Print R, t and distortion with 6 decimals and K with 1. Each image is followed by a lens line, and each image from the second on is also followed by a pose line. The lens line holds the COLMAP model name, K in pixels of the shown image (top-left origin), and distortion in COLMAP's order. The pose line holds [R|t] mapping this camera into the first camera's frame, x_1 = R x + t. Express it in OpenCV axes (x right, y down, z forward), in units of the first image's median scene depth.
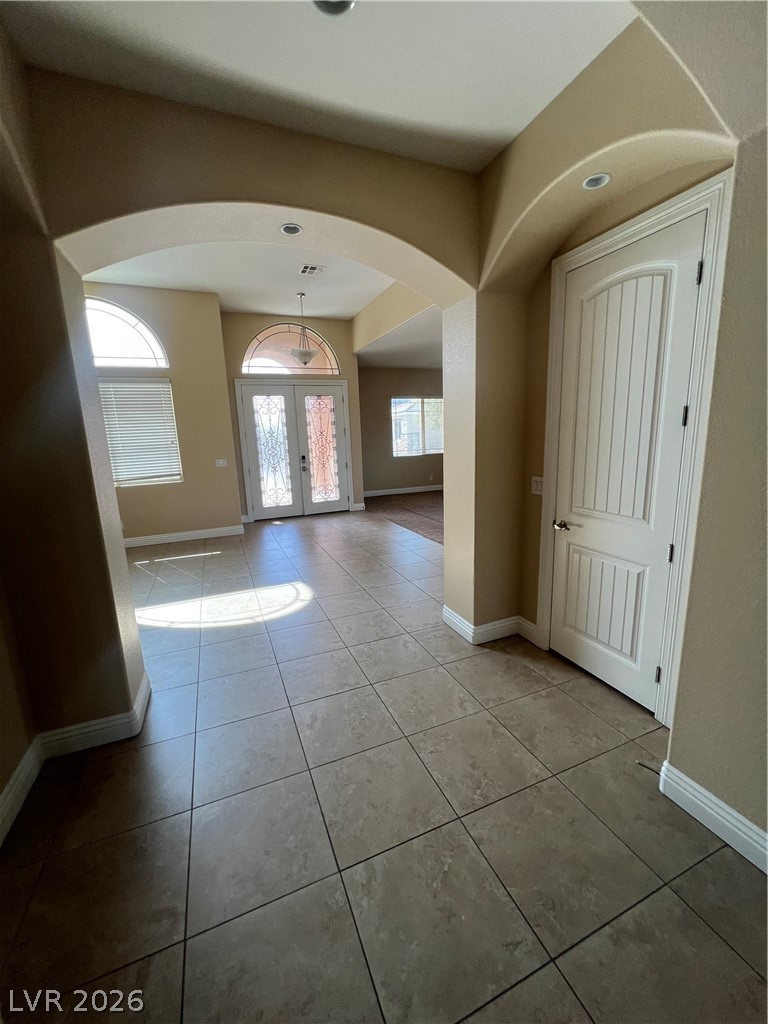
lens RADIAL K [[412.7, 0, 388.1], [0, 412.7, 512.3], [0, 0, 1]] dist [-0.004459, 0.000911]
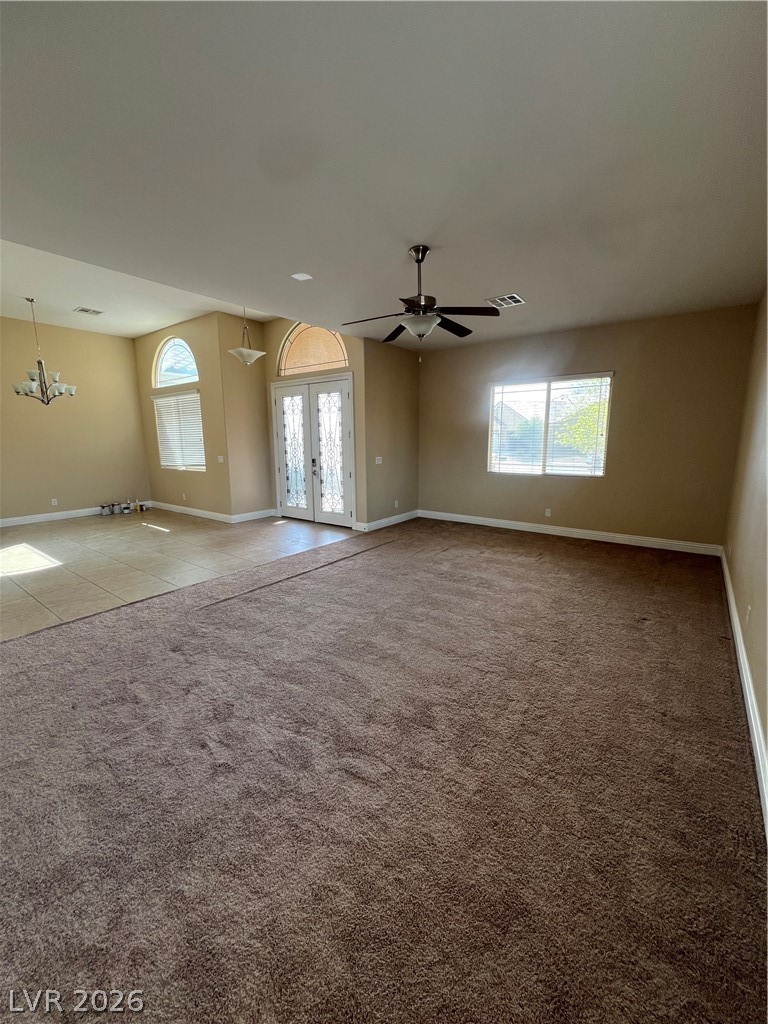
lens RADIAL K [[412.7, 0, 384.4], [0, 412.7, 513.5], [0, 0, 1]] dist [-0.004459, 0.000911]
pose [[0.495568, 0.192041, -0.847073, 0.677074], [-0.174994, 0.977328, 0.119193, -0.152900], [0.850758, 0.089165, 0.517938, 0.652732]]
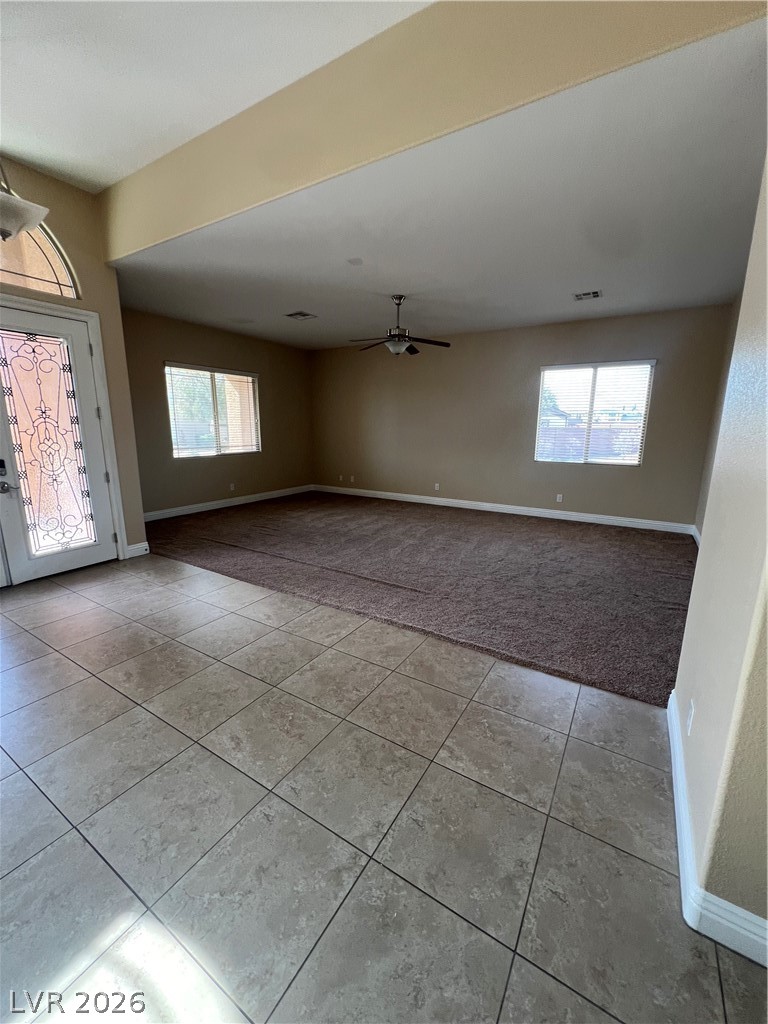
lens RADIAL K [[412.7, 0, 387.1], [0, 412.7, 512.1], [0, 0, 1]] dist [-0.004459, 0.000911]
pose [[0.814923, -0.078005, 0.574296, -0.118608], [0.072779, 0.996831, 0.032123, -0.060731], [-0.574982, 0.015619, 0.818017, 0.369102]]
